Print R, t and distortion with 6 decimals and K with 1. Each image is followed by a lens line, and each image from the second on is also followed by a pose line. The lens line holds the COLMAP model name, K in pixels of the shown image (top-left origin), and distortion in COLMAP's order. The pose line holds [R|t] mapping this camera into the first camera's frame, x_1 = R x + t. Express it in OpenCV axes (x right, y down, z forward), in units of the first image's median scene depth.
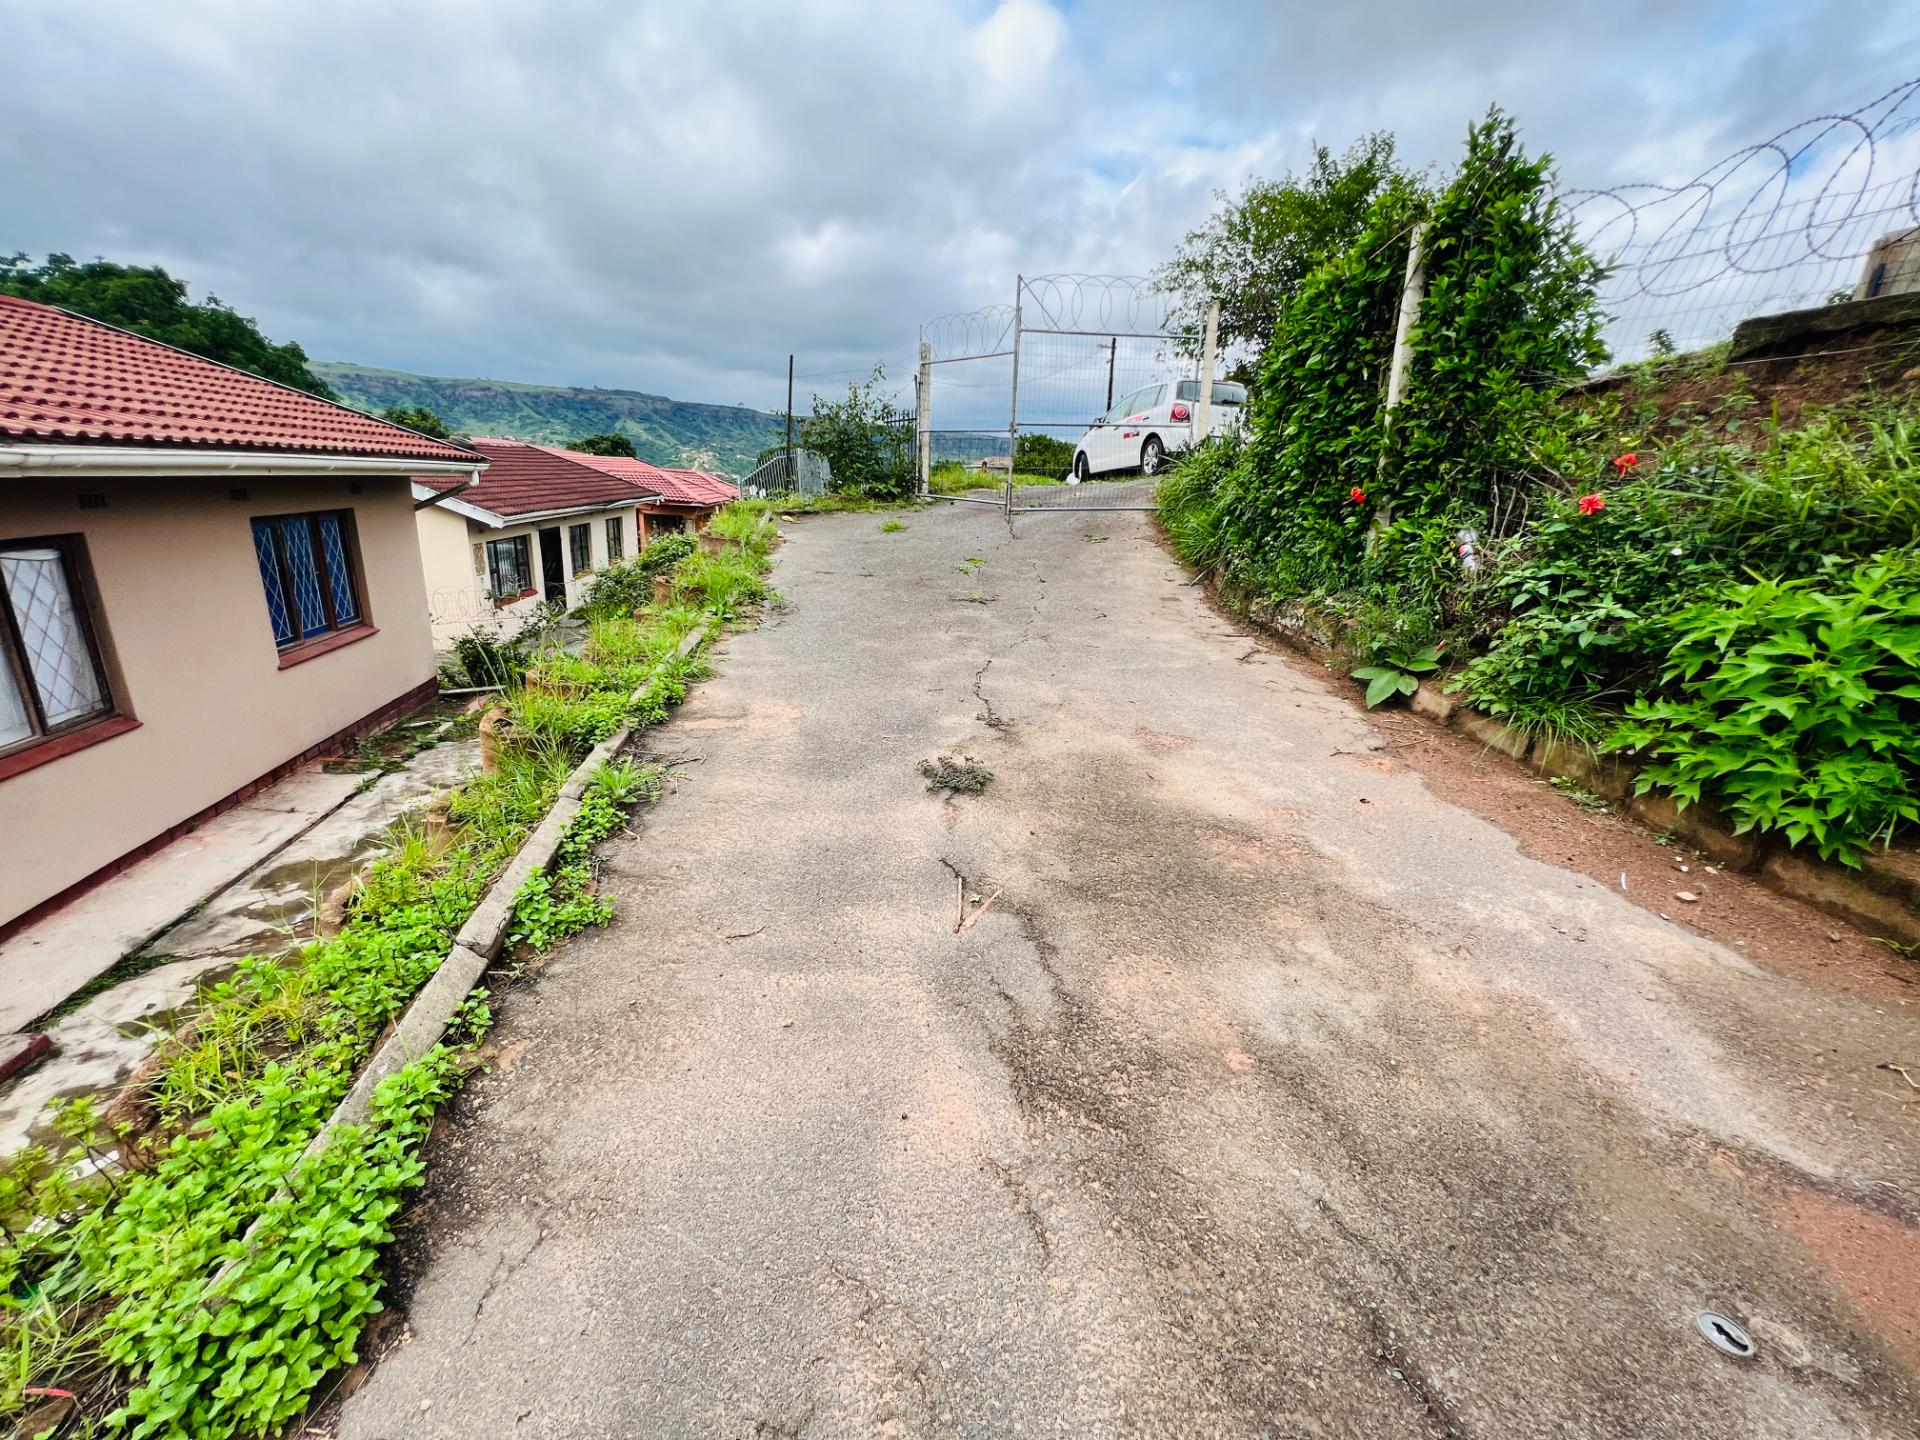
lens RADIAL K [[768.9, 0, 957.9], [0, 768.9, 716.3], [0, 0, 1]] dist [-0.002216, 0.000683]
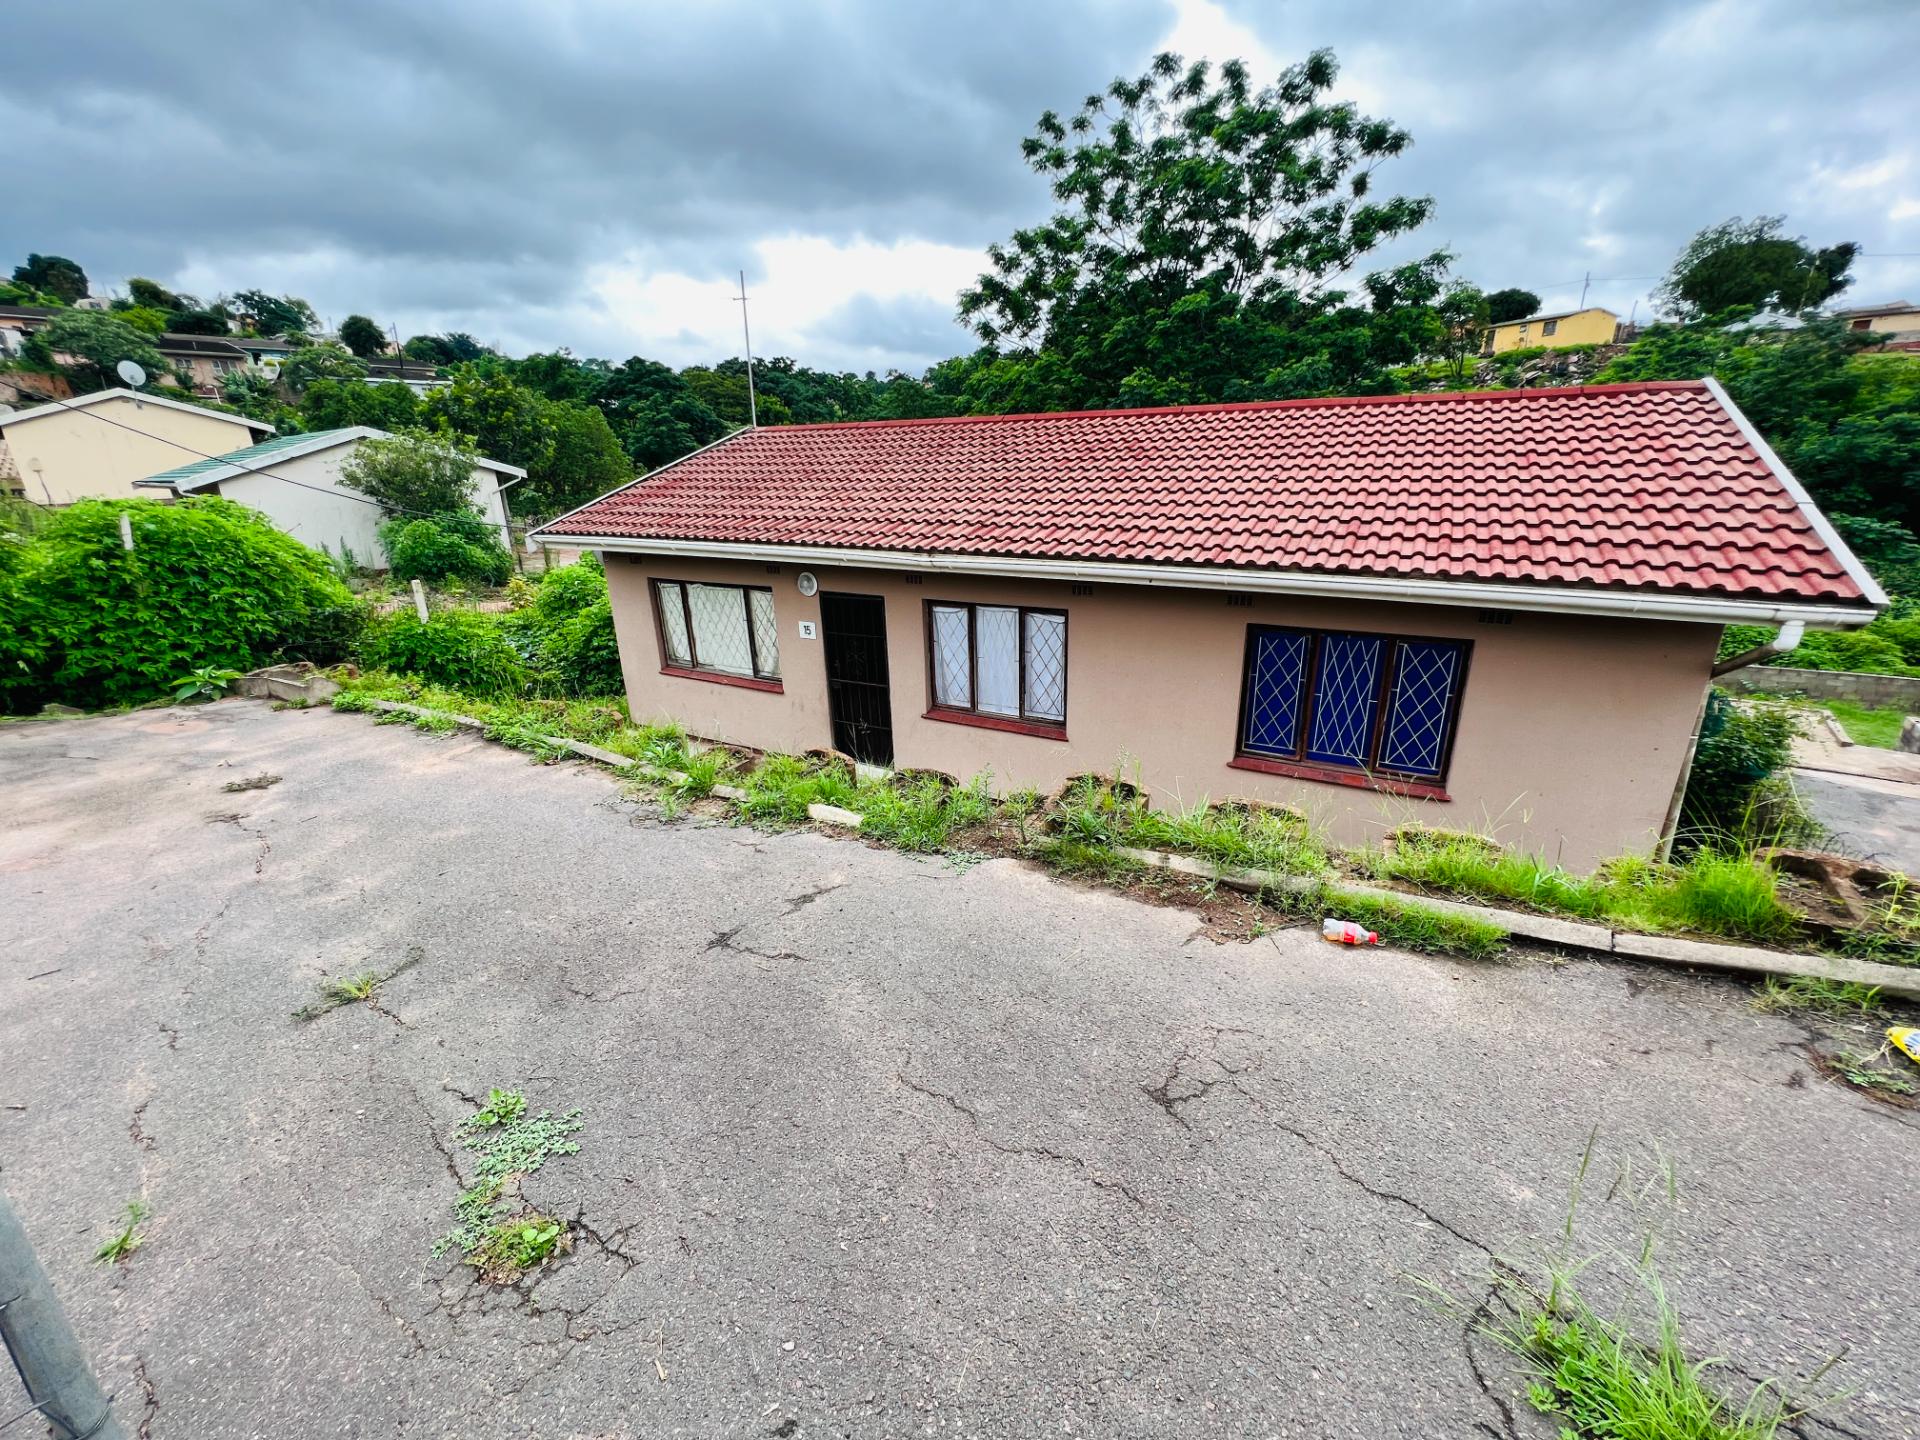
lens RADIAL K [[766.4, 0, 958.3], [0, 766.4, 716.9], [0, 0, 1]] dist [-0.000656, 0.000687]
pose [[-0.651650, 0.213230, -0.727932, 0.091337], [-0.232261, 0.857486, 0.459100, -0.607063], [0.722085, 0.468243, -0.509256, 1.494188]]
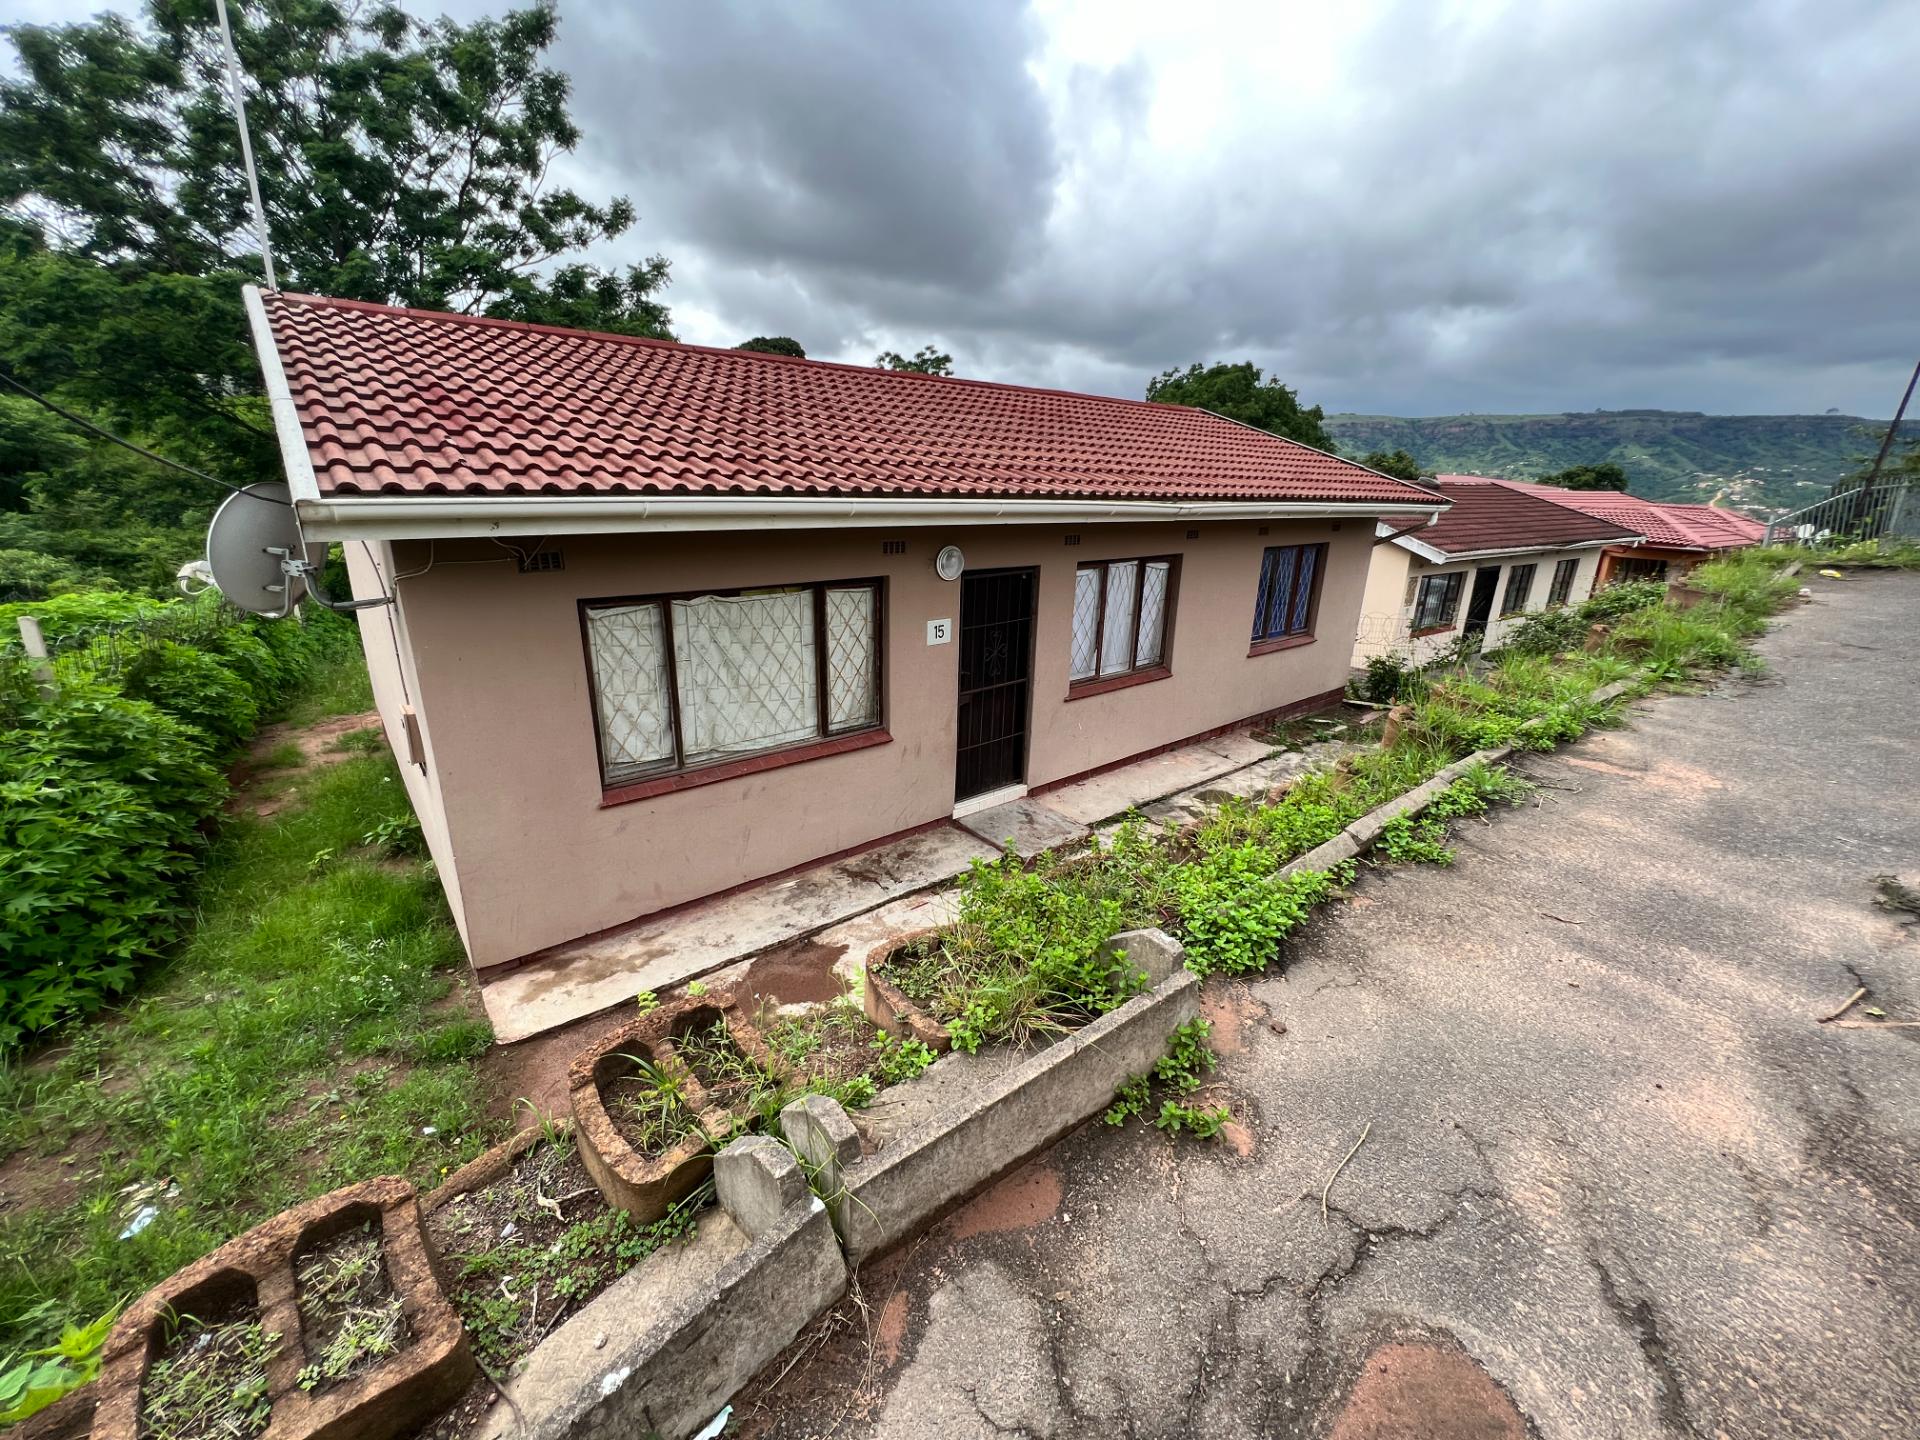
lens RADIAL K [[768.9, 0, 957.9], [0, 768.9, 716.3], [0, 0, 1]] dist [-0.002216, 0.000683]
pose [[0.476529, 0.223683, -0.850227, 0.074049], [-0.259358, 0.959819, 0.107152, 0.033954], [0.840032, 0.169452, 0.515396, -0.151943]]
